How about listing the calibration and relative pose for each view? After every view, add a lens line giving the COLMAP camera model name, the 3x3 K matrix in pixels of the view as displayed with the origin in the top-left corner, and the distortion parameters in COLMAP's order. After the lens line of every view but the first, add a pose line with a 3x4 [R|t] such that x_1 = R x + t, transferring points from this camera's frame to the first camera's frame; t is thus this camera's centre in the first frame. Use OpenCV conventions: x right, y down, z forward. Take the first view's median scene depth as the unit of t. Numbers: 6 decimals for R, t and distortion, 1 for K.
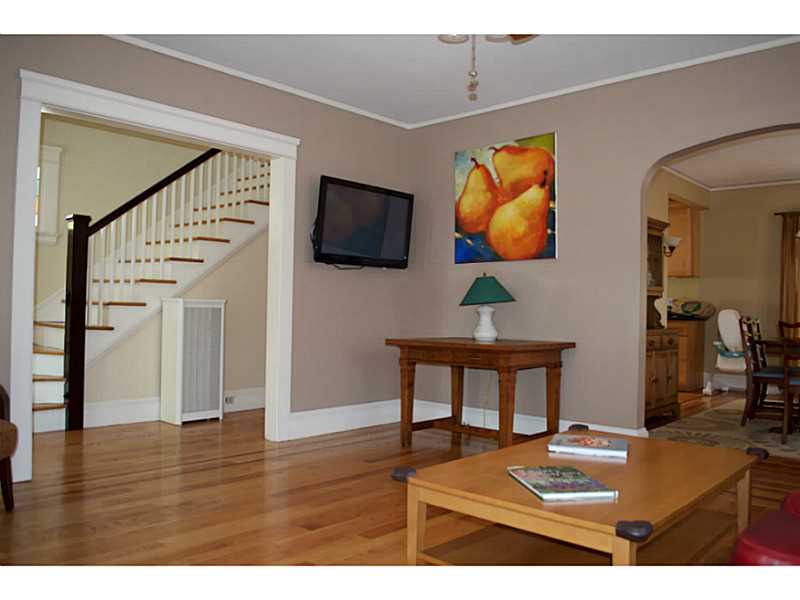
lens RADIAL K [[641.3, 0, 400.0], [0, 641.3, 300.0], [0, 0, 1]] dist [-0.071072, -0.001747]
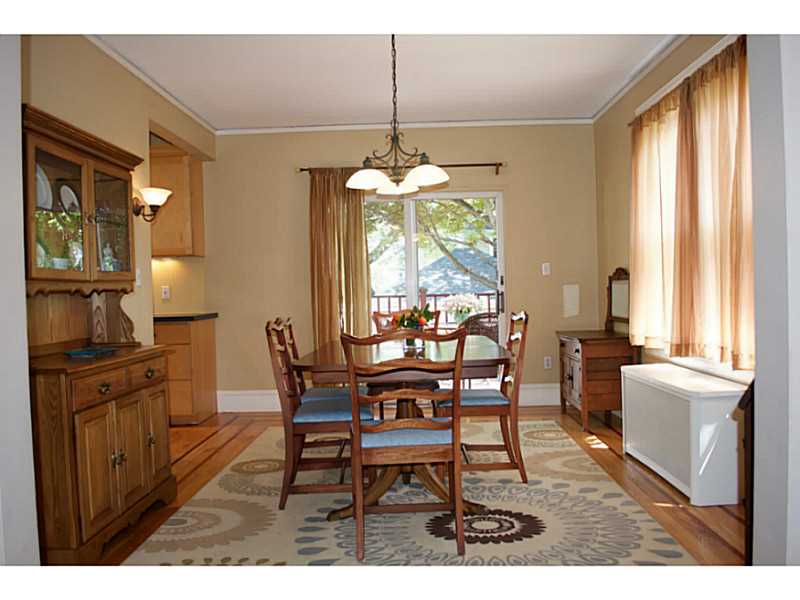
lens RADIAL K [[641.3, 0, 400.0], [0, 641.3, 300.0], [0, 0, 1]] dist [-0.071072, -0.001747]
pose [[0.748845, -0.049140, 0.660921, 0.221498], [0.032455, 0.998770, 0.037487, -0.009852], [-0.661950, -0.006622, 0.749519, 0.429822]]
